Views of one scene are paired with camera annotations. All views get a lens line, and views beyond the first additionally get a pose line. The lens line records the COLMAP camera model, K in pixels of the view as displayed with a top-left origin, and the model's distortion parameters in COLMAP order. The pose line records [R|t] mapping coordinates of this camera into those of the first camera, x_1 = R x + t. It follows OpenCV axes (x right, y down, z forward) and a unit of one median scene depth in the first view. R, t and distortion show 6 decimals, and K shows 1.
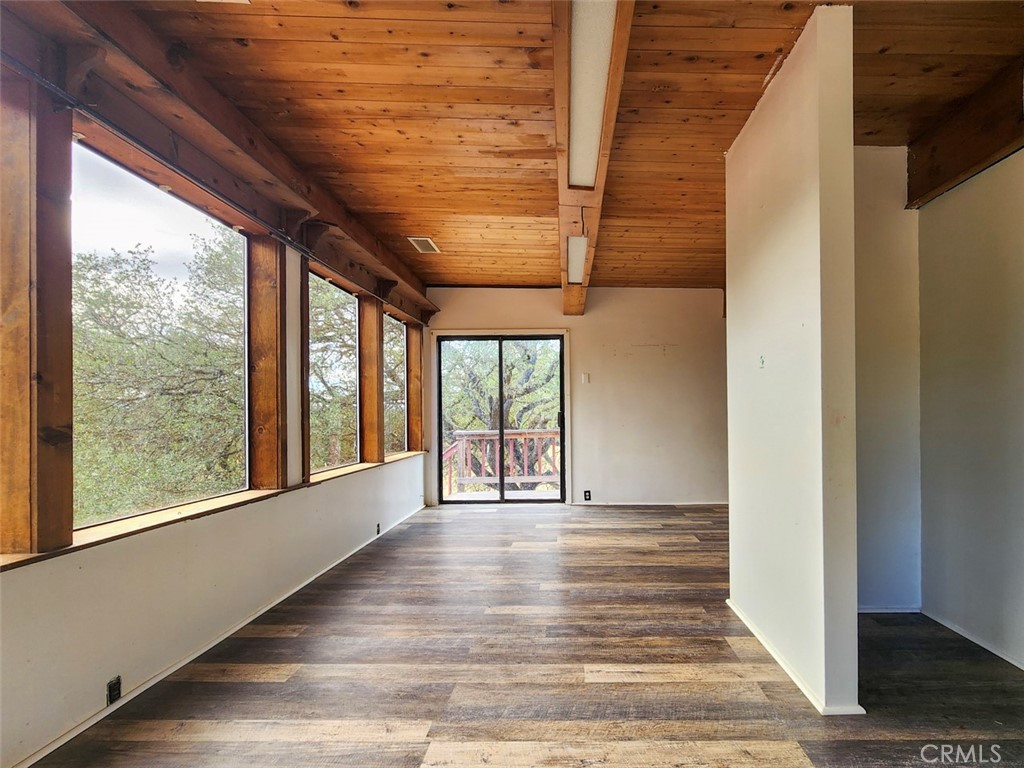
lens RADIAL K [[475.7, 0, 520.7], [0, 475.7, 410.6], [0, 0, 1]] dist [-0.000978, -0.000205]
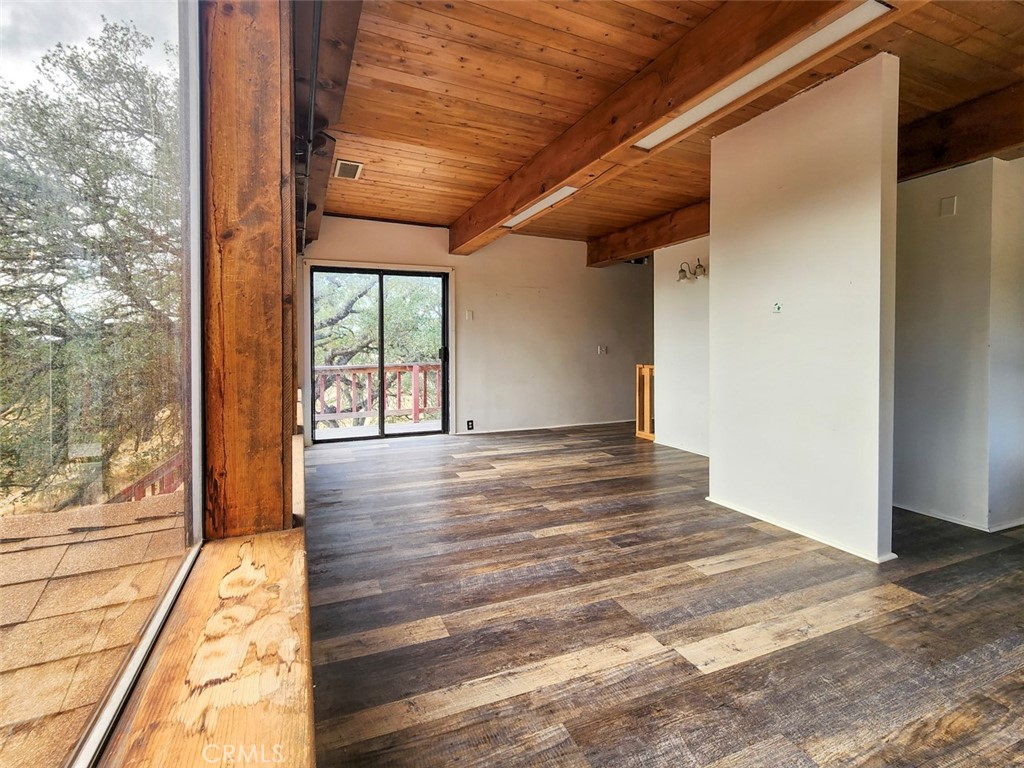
lens RADIAL K [[461.8, 0, 443.0], [0, 461.8, 351.3], [0, 0, 1]] dist [0.000781, -0.000238]
pose [[0.930458, -0.002260, 0.366391, -0.718954], [-0.002232, 0.999927, 0.011837, 0.001731], [-0.366391, -0.011832, 0.930386, 0.144501]]
